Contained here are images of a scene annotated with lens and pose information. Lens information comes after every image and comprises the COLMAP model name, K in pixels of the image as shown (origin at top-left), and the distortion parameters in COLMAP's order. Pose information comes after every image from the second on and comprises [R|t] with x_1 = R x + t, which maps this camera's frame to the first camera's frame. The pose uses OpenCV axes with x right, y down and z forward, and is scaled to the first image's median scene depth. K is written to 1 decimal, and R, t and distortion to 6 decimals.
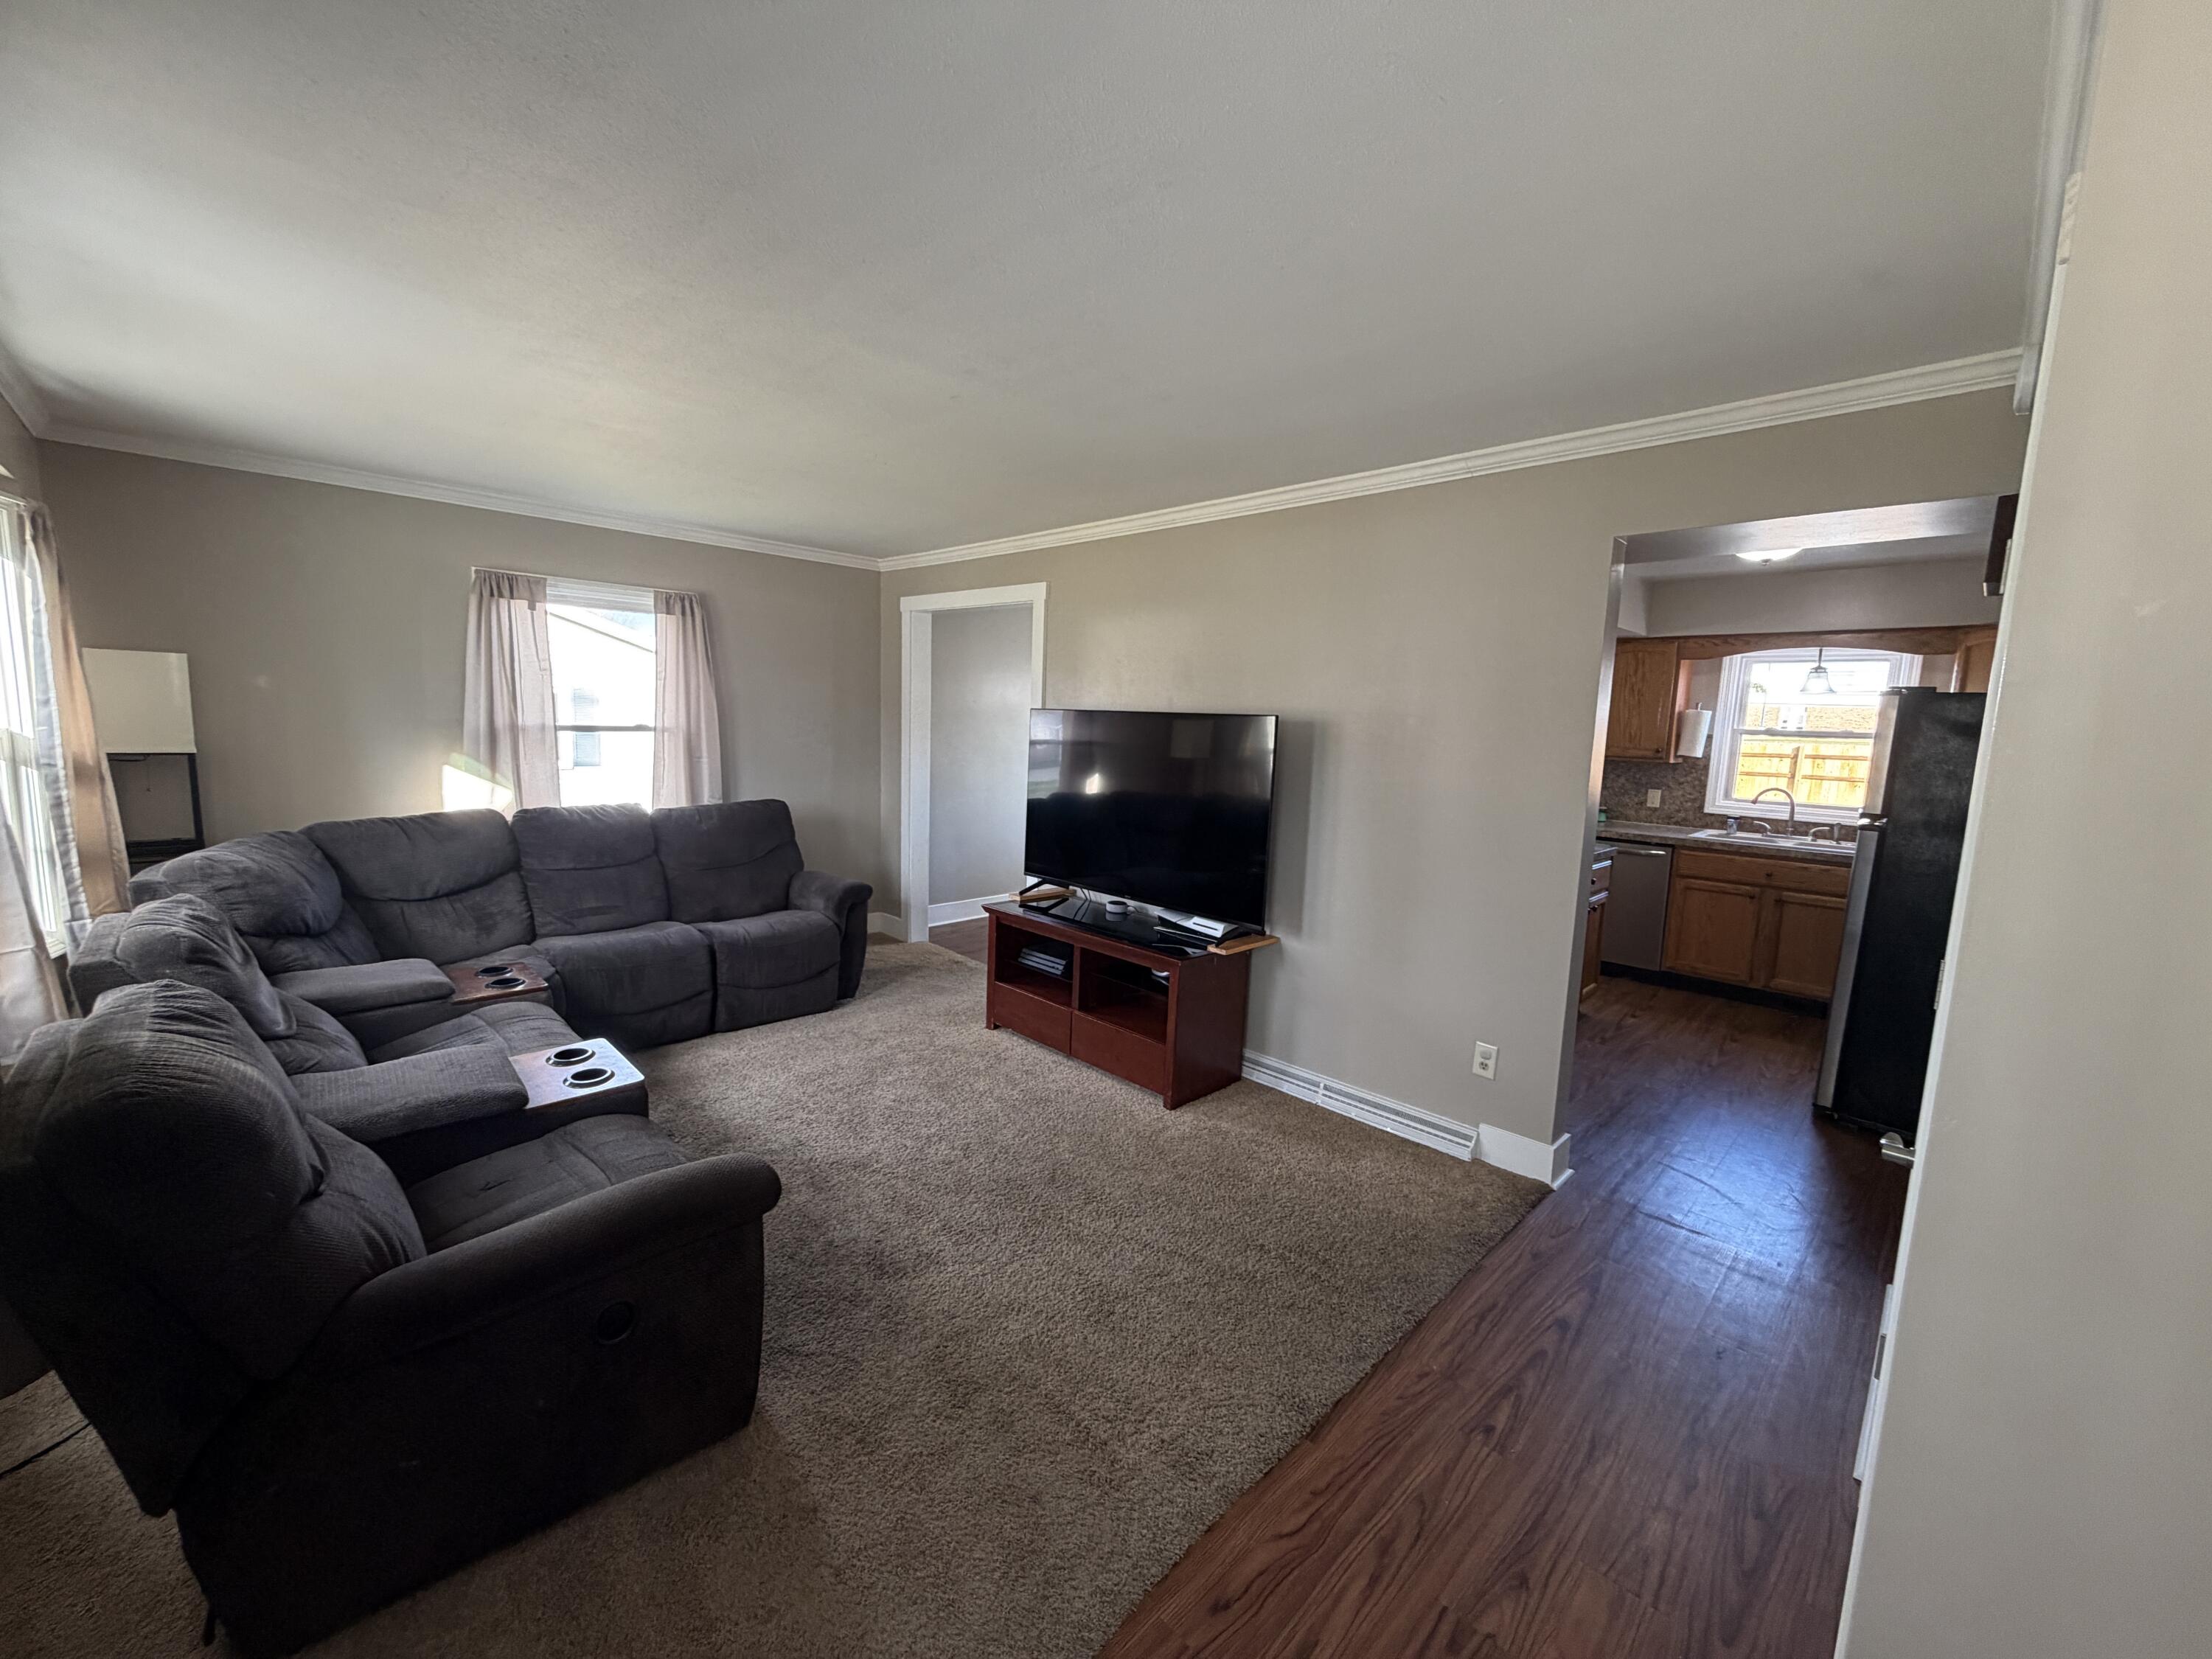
lens RADIAL K [[882.9, 0, 1103.3], [0, 882.9, 831.9], [0, 0, 1]] dist [0.002099, 0.000136]
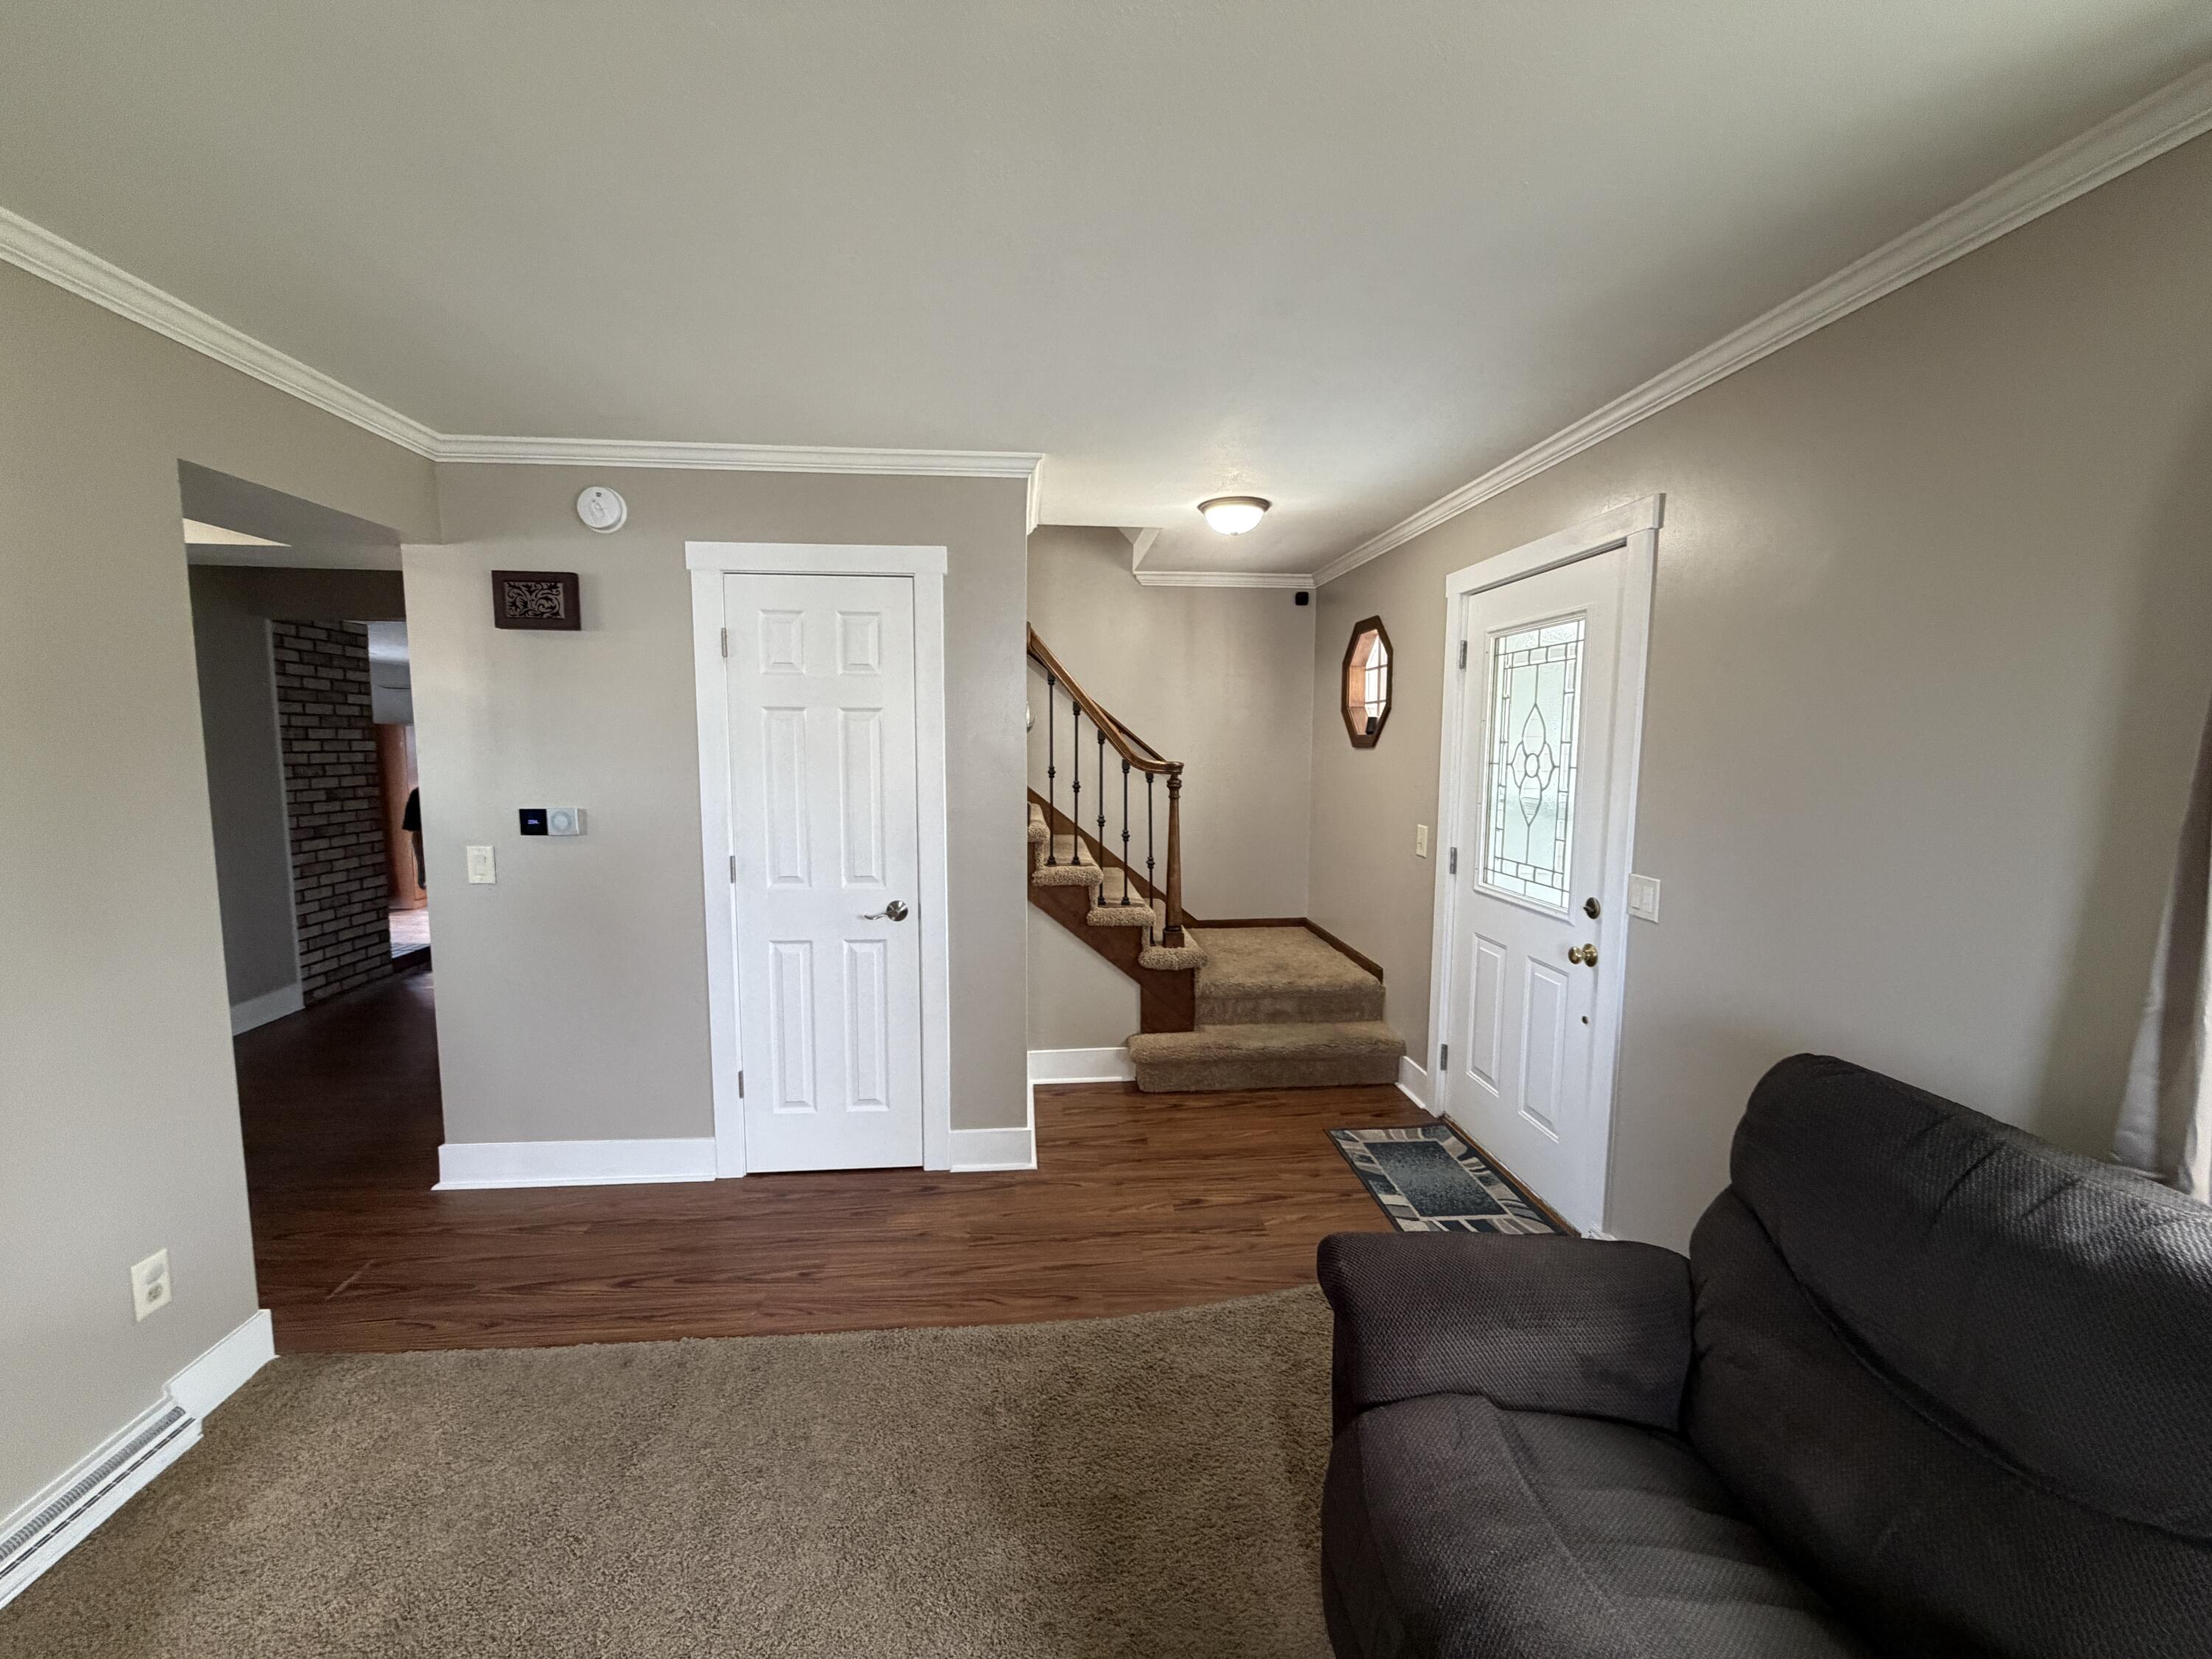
lens RADIAL K [[882.9, 0, 1099.5], [0, 882.9, 828.2], [0, 0, 1]] dist [0.002099, 0.000136]
pose [[-0.757116, -0.094662, 0.646386, -0.433976], [0.059480, 0.975347, 0.212508, -0.139355], [-0.650567, 0.199340, -0.732820, 1.004299]]
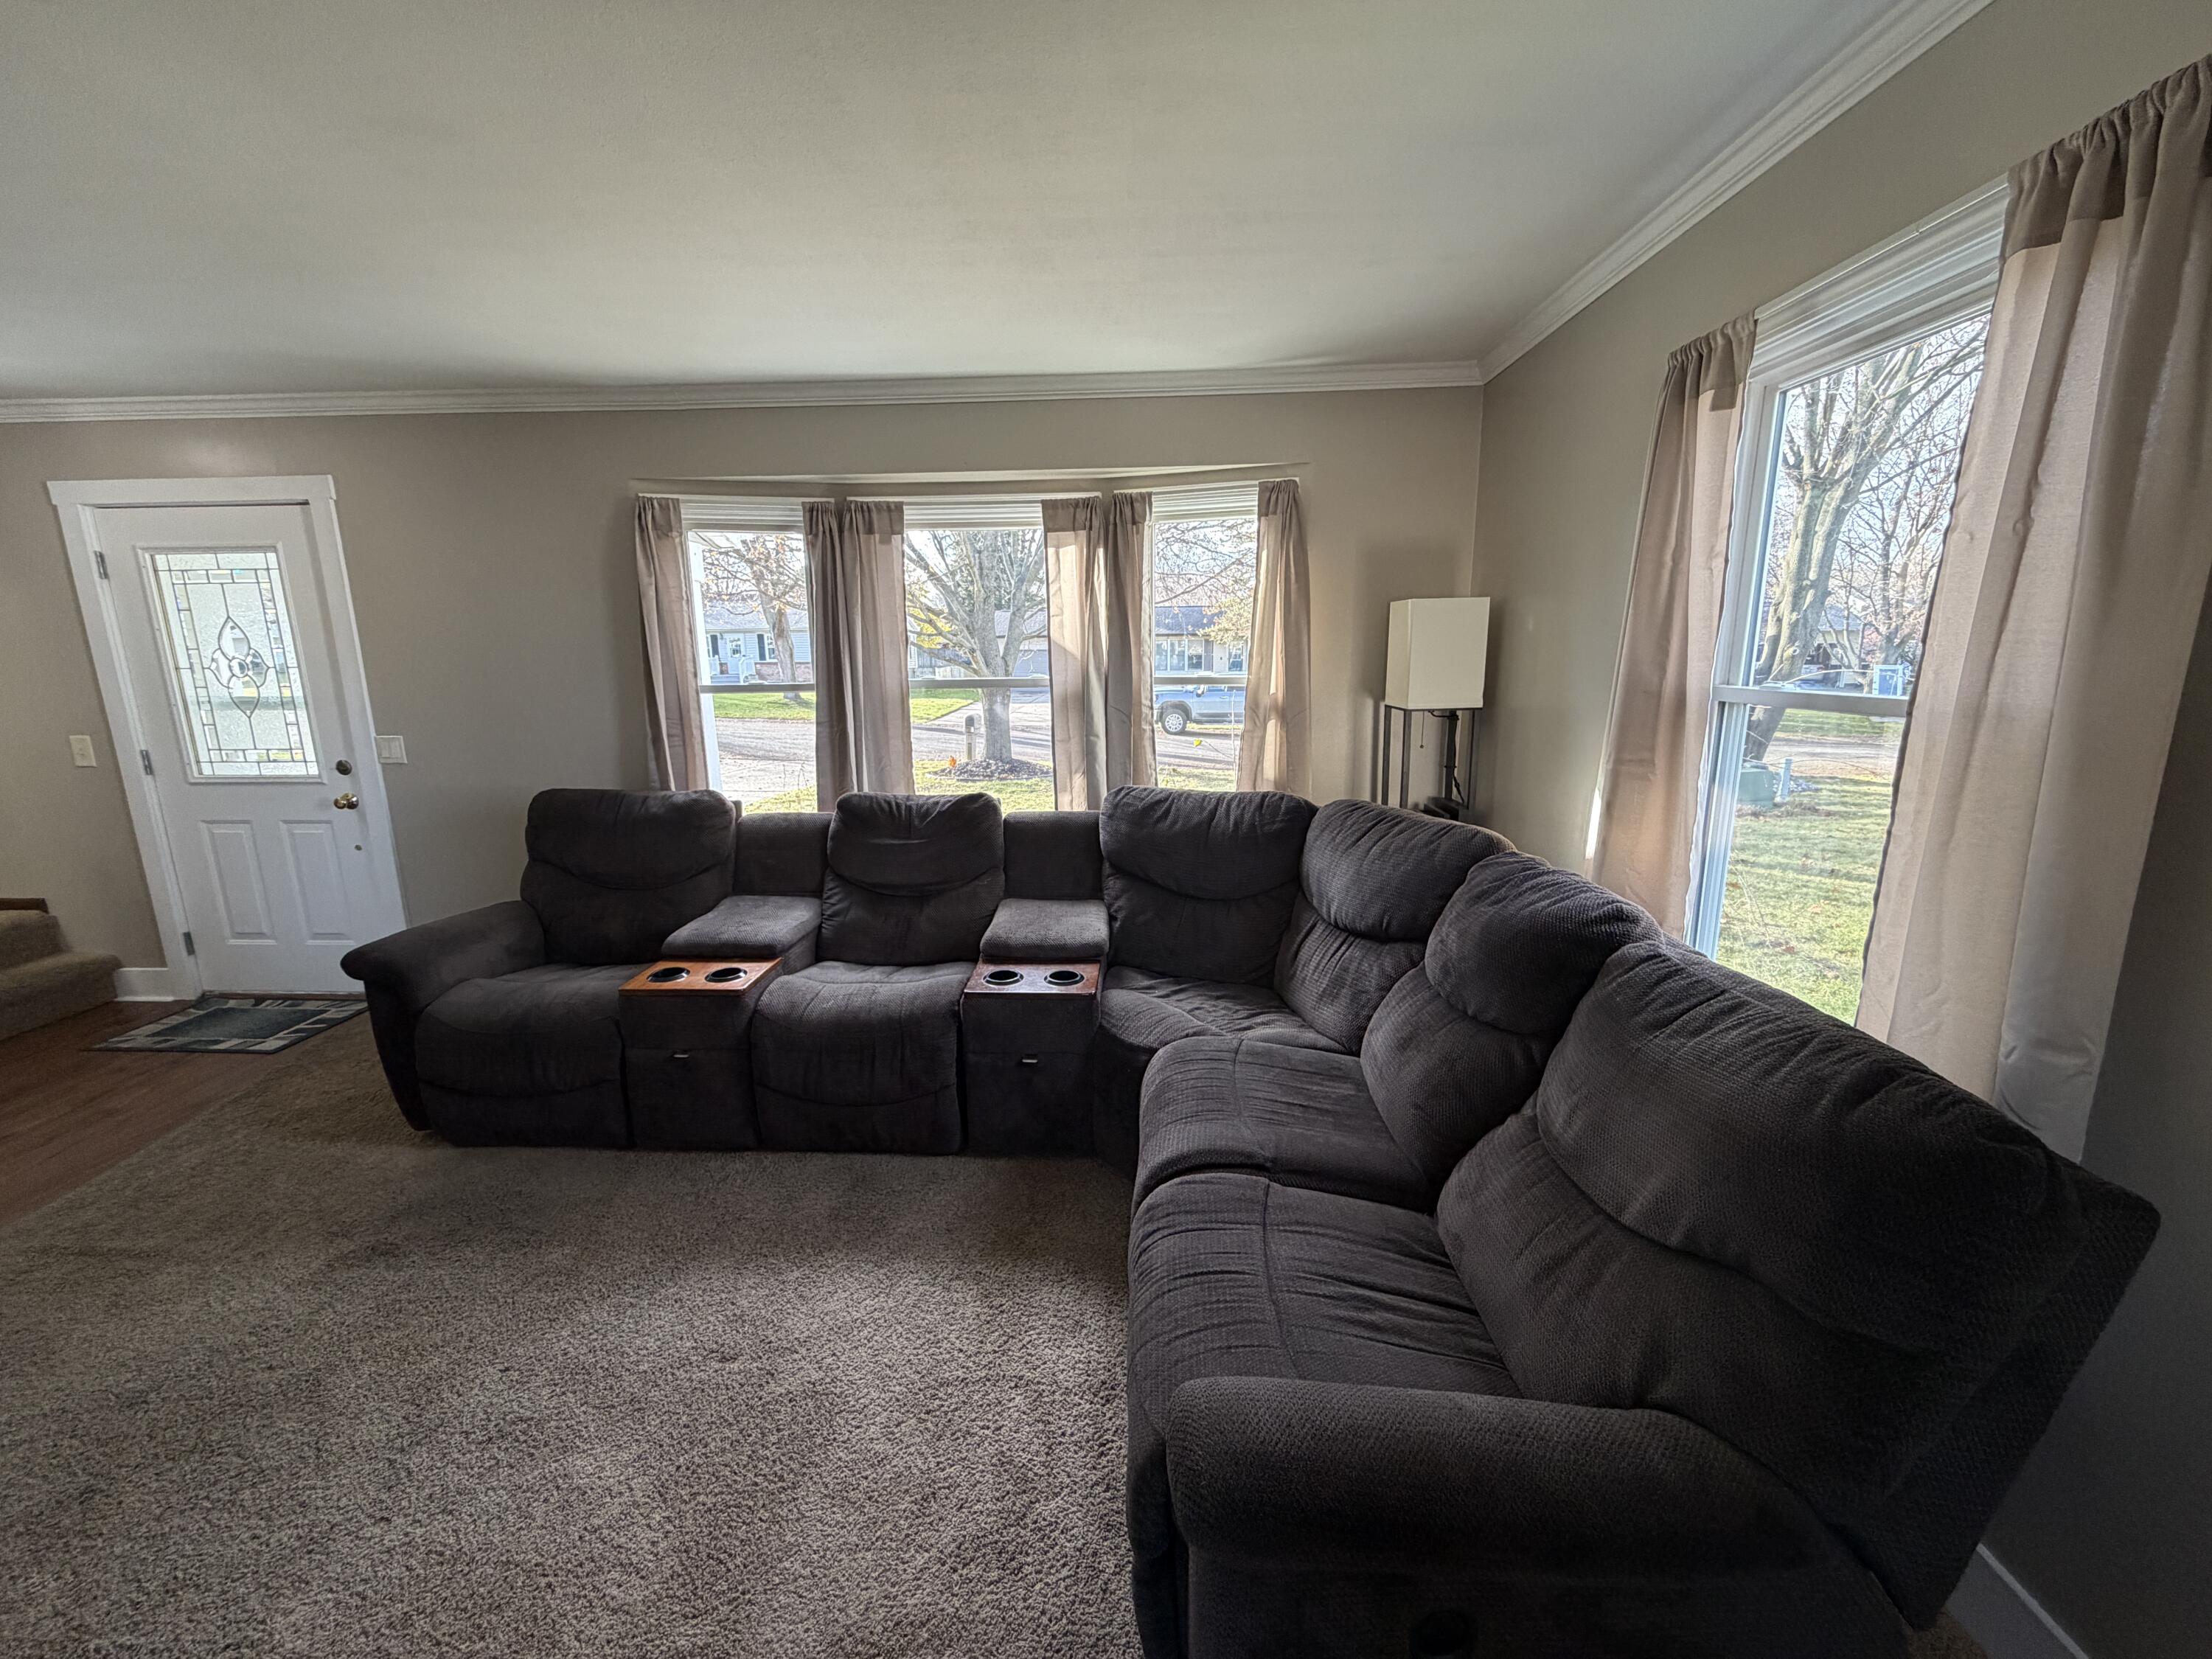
lens RADIAL K [[882.9, 0, 1096.8], [0, 882.9, 829.8], [0, 0, 1]] dist [0.002099, 0.000136]
pose [[-0.743813, 0.119380, -0.657640, -0.202625], [-0.091525, 0.956460, 0.277141, -0.201227], [0.662092, 0.266332, -0.700501, 1.644001]]
